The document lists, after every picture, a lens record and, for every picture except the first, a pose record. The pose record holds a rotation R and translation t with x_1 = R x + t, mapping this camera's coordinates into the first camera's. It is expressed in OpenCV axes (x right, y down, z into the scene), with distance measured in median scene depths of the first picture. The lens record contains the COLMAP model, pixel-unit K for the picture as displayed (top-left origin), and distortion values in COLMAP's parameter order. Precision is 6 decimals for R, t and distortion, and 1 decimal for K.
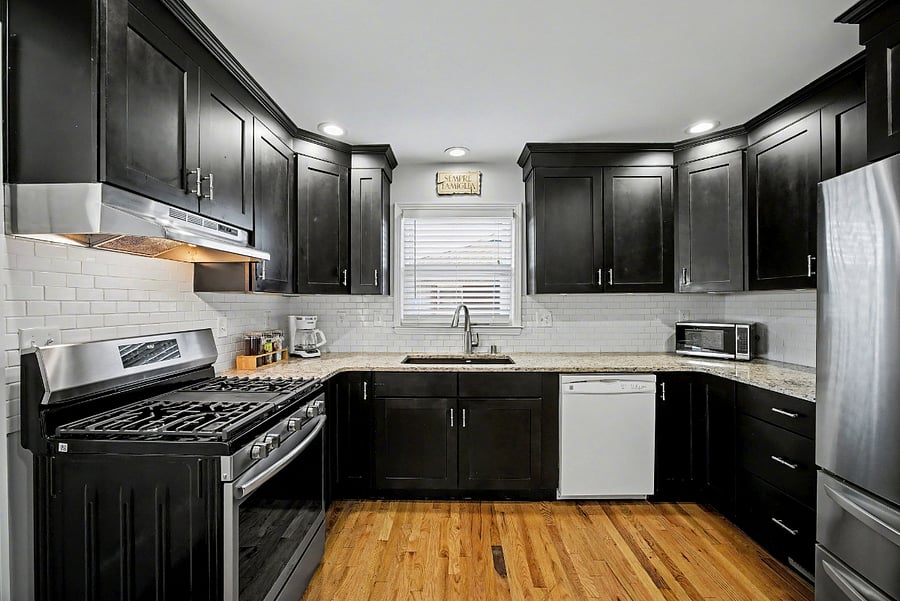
lens RADIAL K [[352.4, 0, 452.9], [0, 352.4, 303.3], [0, 0, 1]] dist [-0.020112, 0.003433]
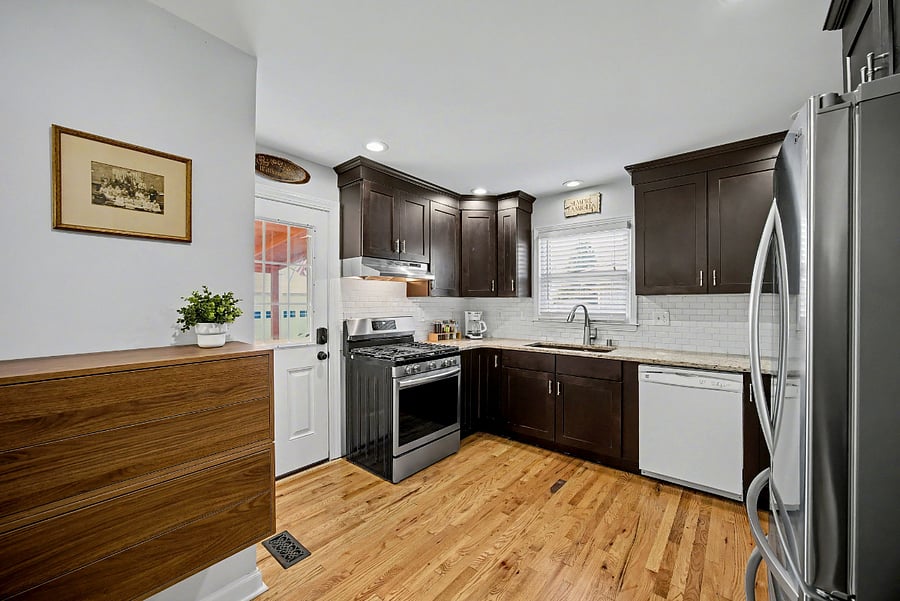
lens RADIAL K [[352.4, 0, 452.4], [0, 352.4, 301.3], [0, 0, 1]] dist [-0.020112, 0.003433]
pose [[0.779358, -0.002283, -0.626575, 0.545610], [-0.003484, 0.999962, -0.007978, 0.004342], [0.626569, 0.008401, 0.779320, -0.294166]]
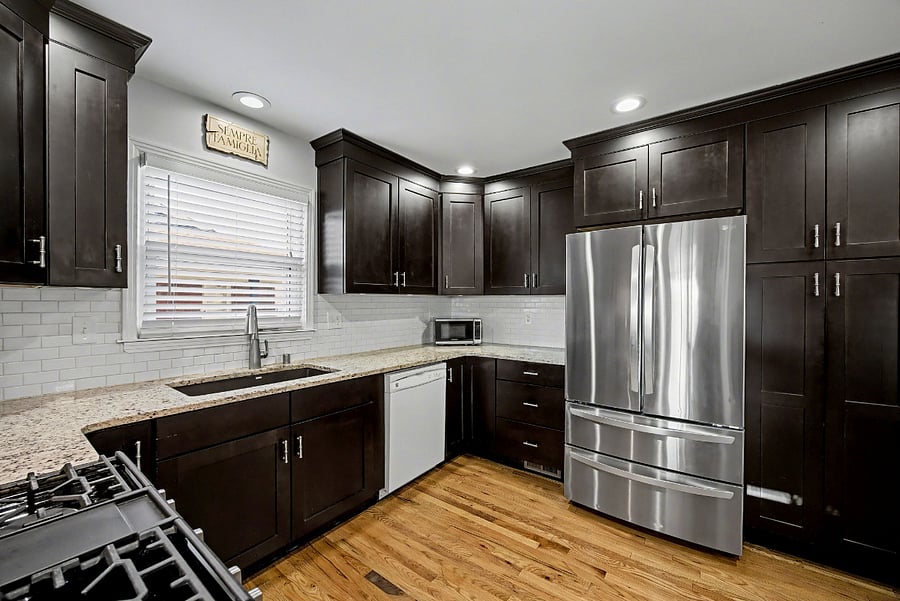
lens RADIAL K [[352.4, 0, 451.2], [0, 352.4, 304.1], [0, 0, 1]] dist [-0.020112, 0.003433]
pose [[0.584727, 0.000315, 0.811230, -0.403326], [-0.004967, 0.999983, 0.003193, -0.002744], [-0.811215, -0.005897, 0.584718, 0.256581]]
